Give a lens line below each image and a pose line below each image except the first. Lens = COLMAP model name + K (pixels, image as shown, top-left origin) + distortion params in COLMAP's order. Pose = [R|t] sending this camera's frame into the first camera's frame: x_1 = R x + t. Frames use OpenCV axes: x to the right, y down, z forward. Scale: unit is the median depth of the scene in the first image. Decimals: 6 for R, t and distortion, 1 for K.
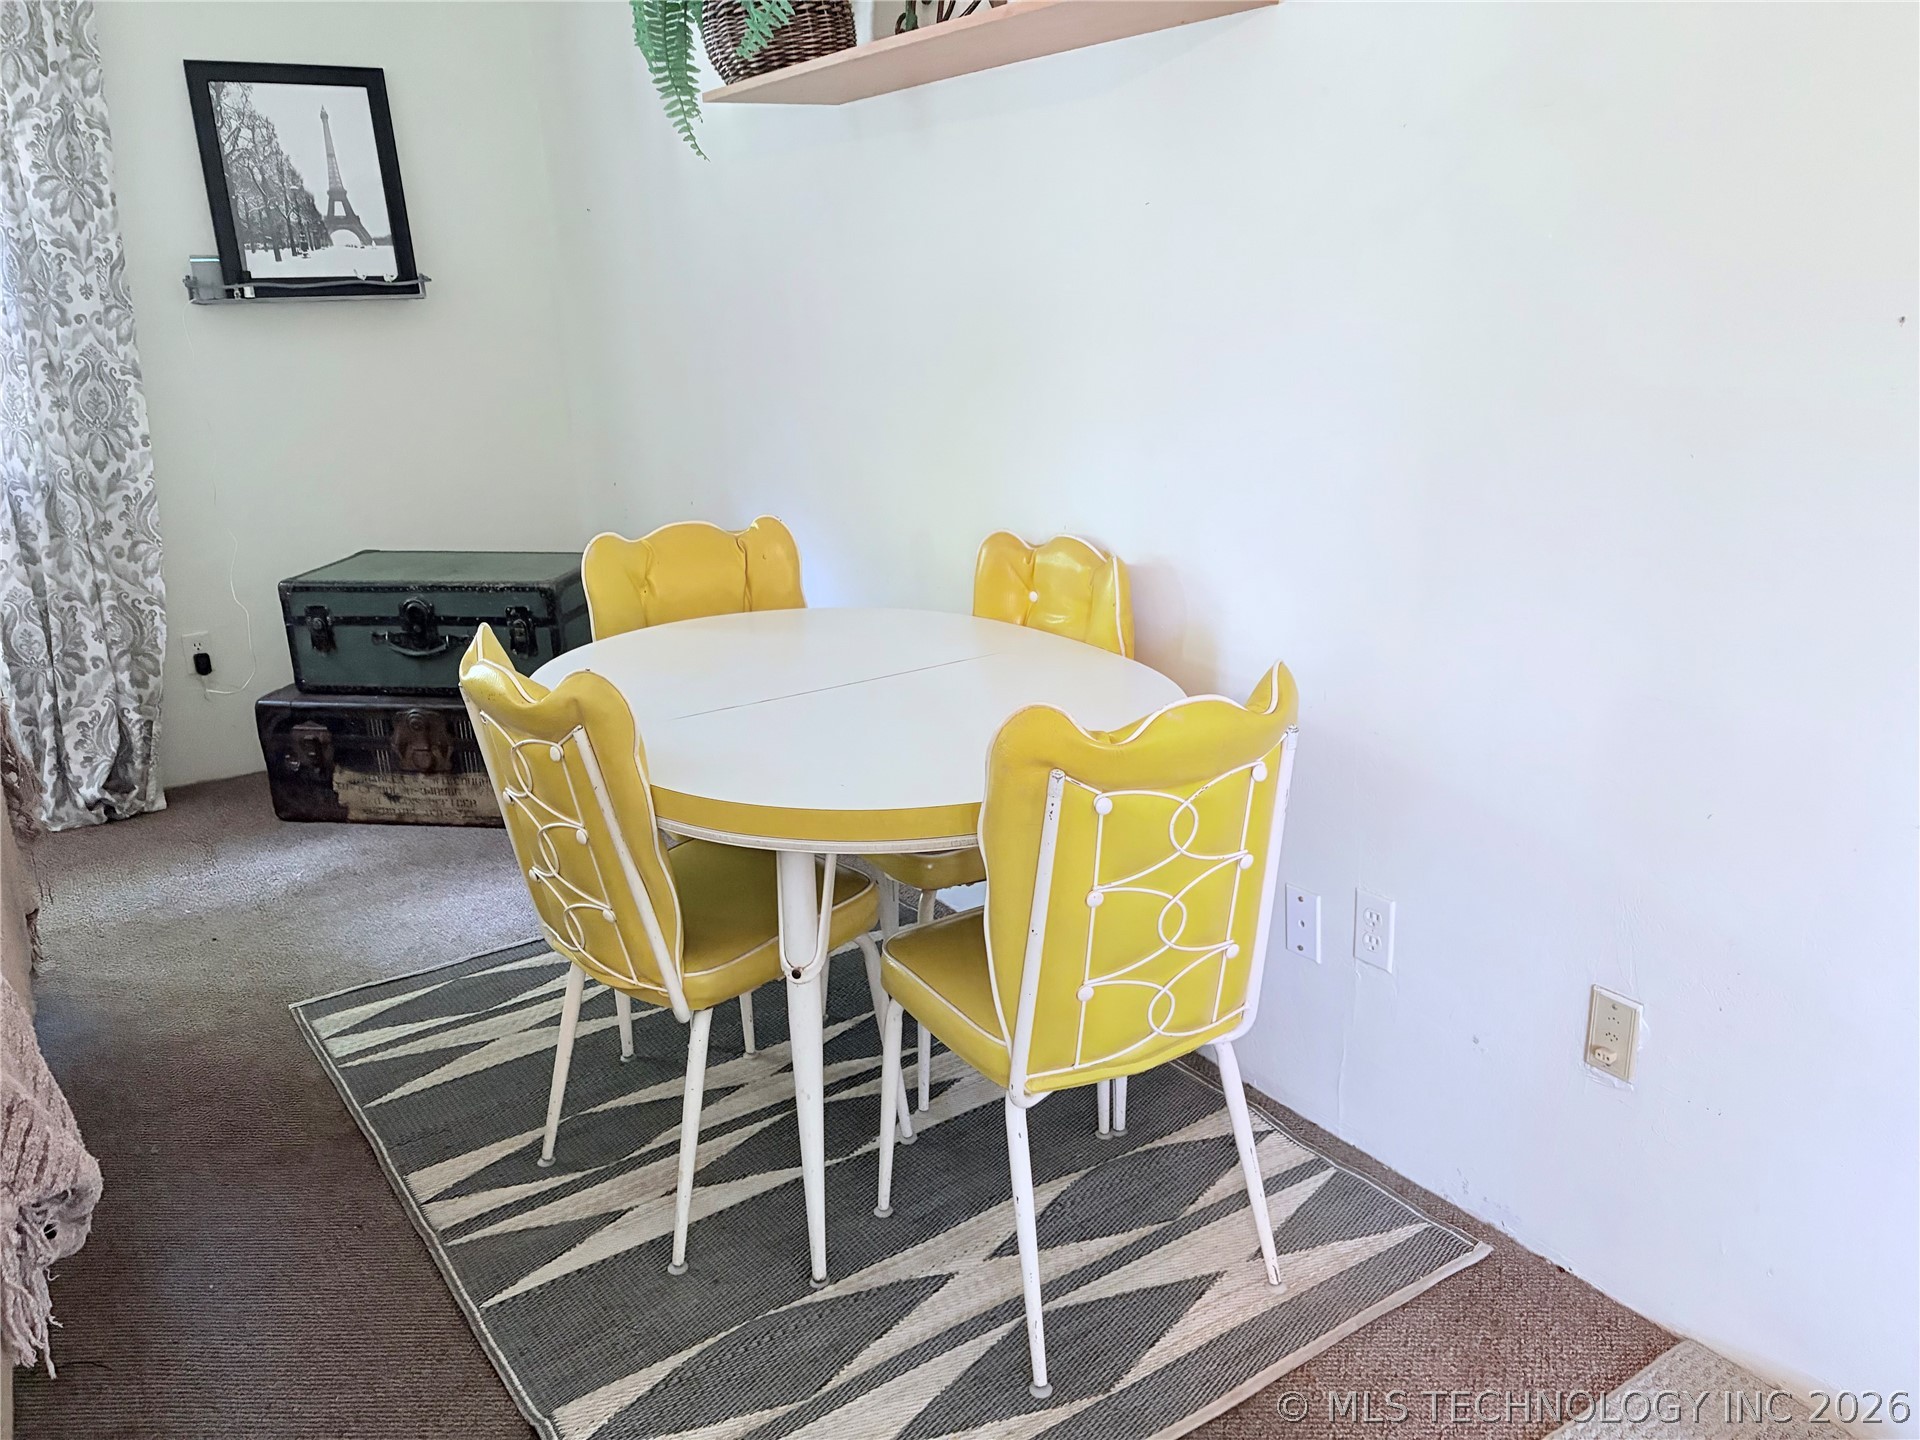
lens RADIAL K [[1445.2, 0, 960.8], [0, 1445.2, 715.3], [0, 0, 1]] dist [0.053884, -0.059332]
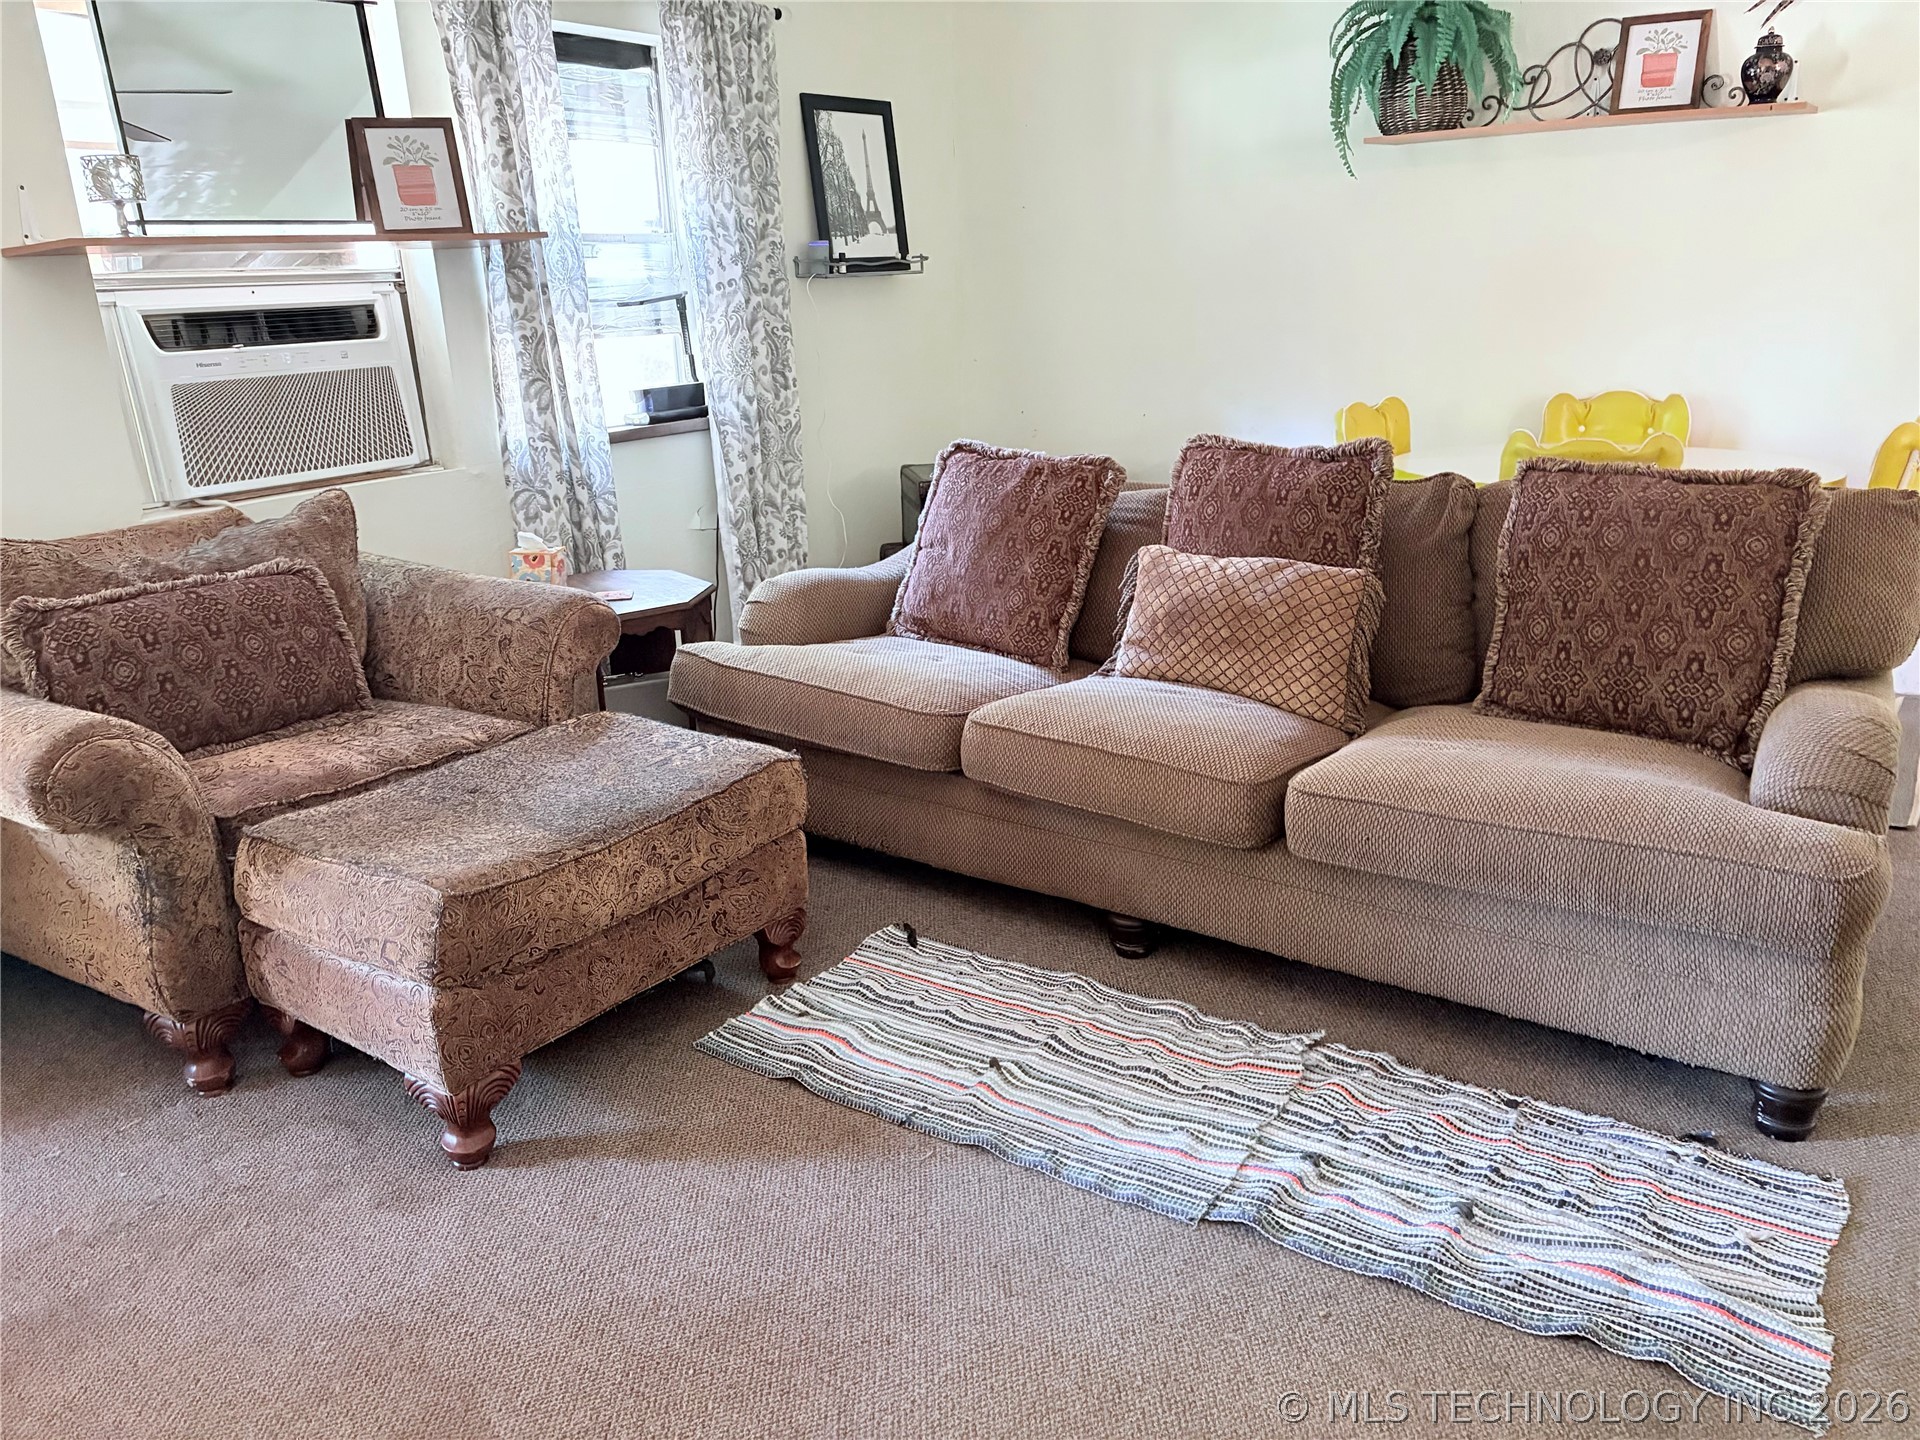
lens RADIAL K [[1445.2, 0, 953.9], [0, 1445.2, 712.2], [0, 0, 1]] dist [0.053884, -0.059332]
pose [[0.931580, -0.110923, 0.346201, -0.998750], [0.110772, 0.993639, 0.020292, 0.105762], [-0.346250, 0.019446, 0.937941, -0.295010]]
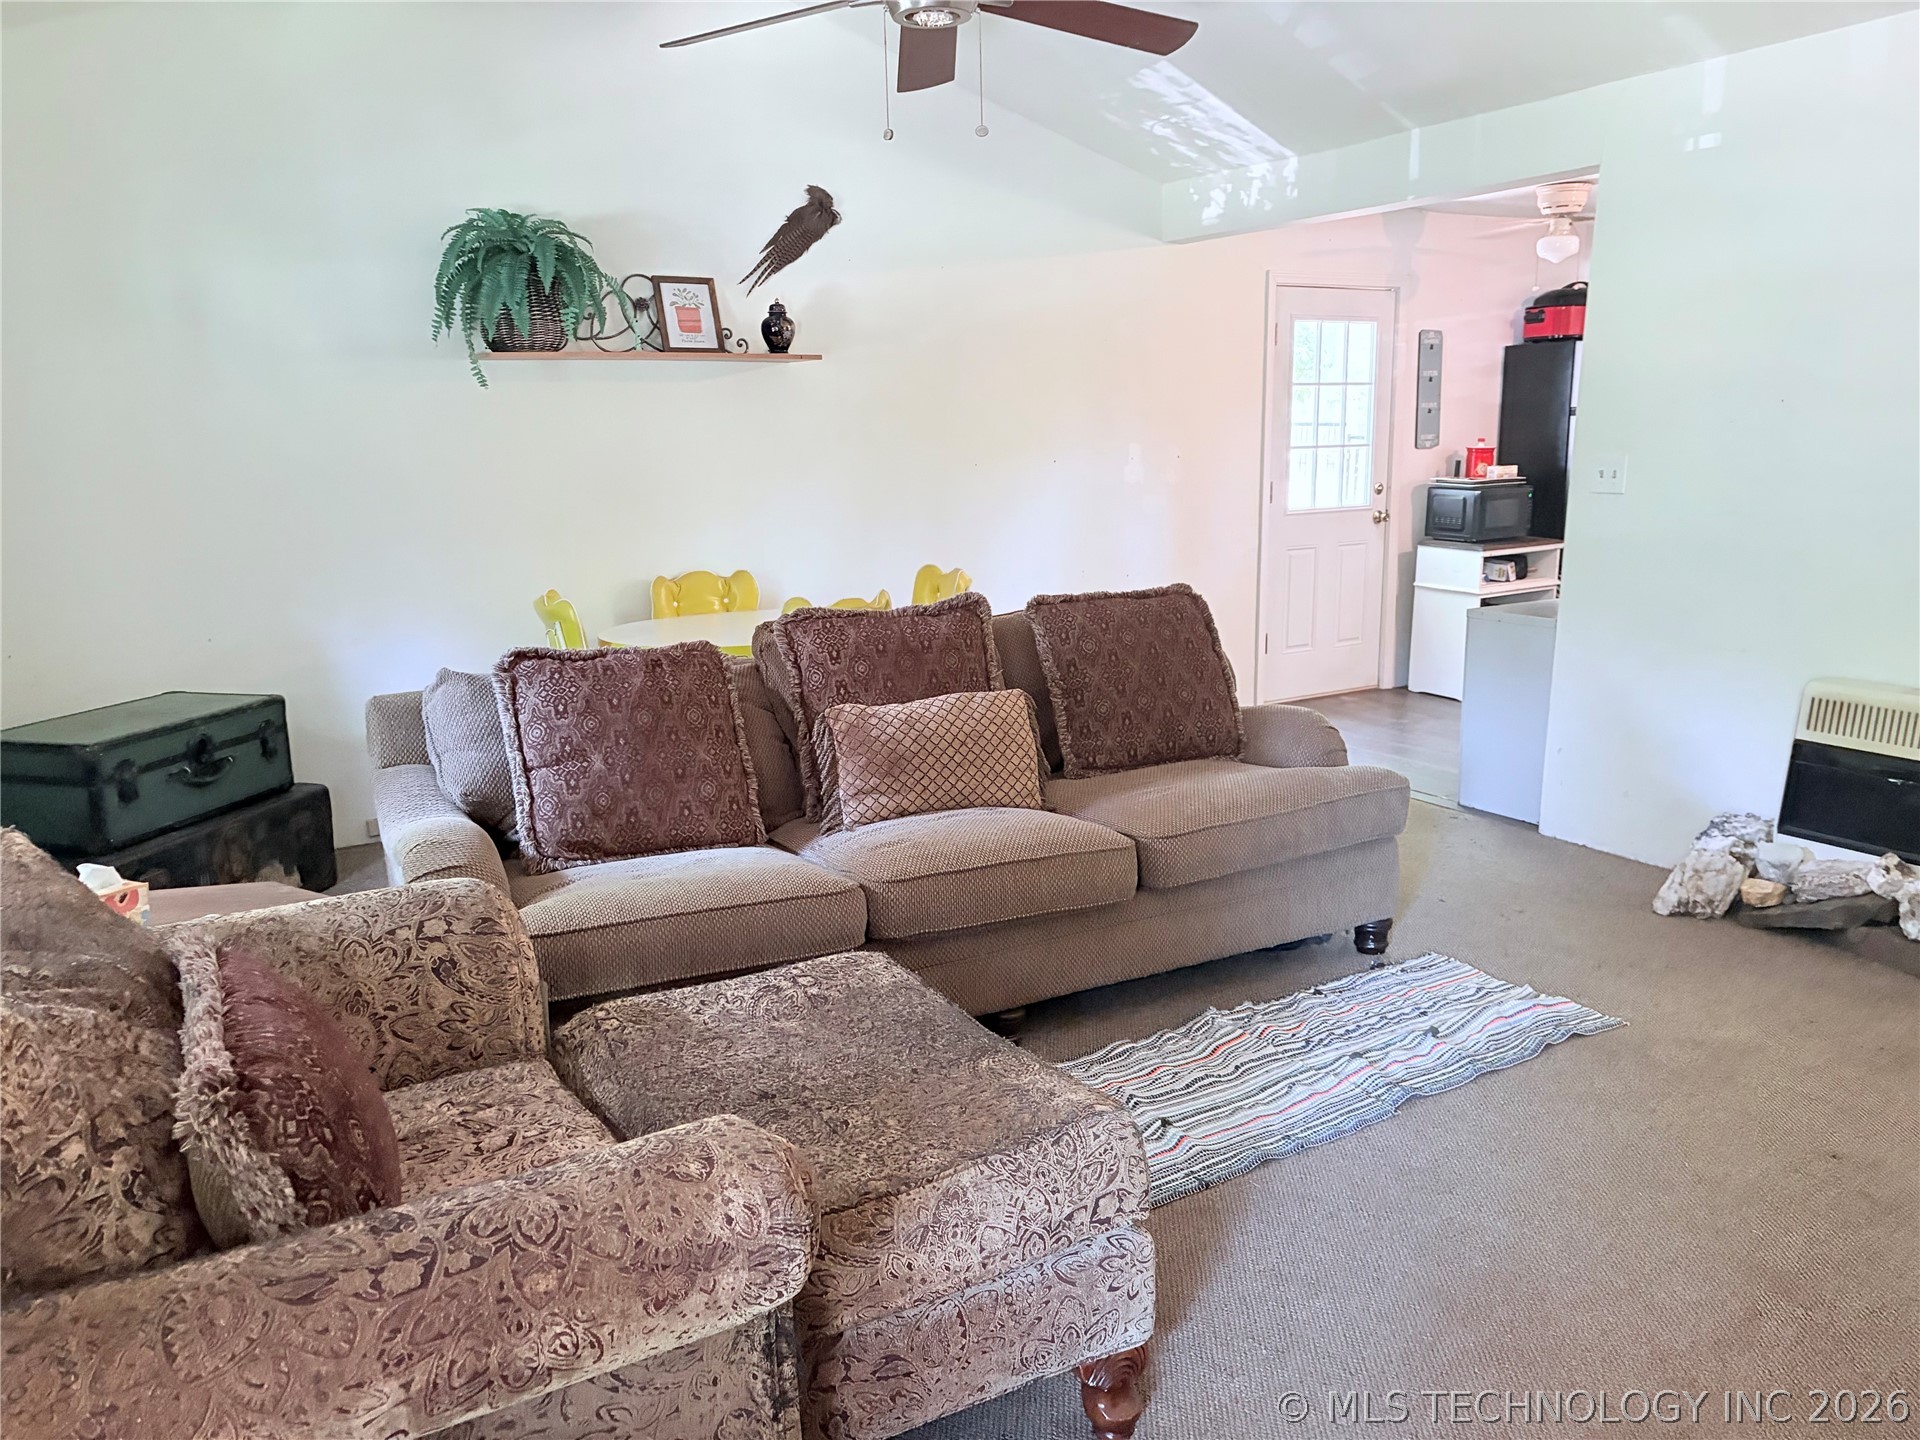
lens RADIAL K [[1445.2, 0, 956.7], [0, 1445.2, 726.0], [0, 0, 1]] dist [0.053884, -0.059332]
pose [[0.065114, -0.170875, 0.983139, -1.528441], [0.305024, 0.941482, 0.143433, -0.070222], [-0.950116, 0.290541, 0.113424, 0.325914]]
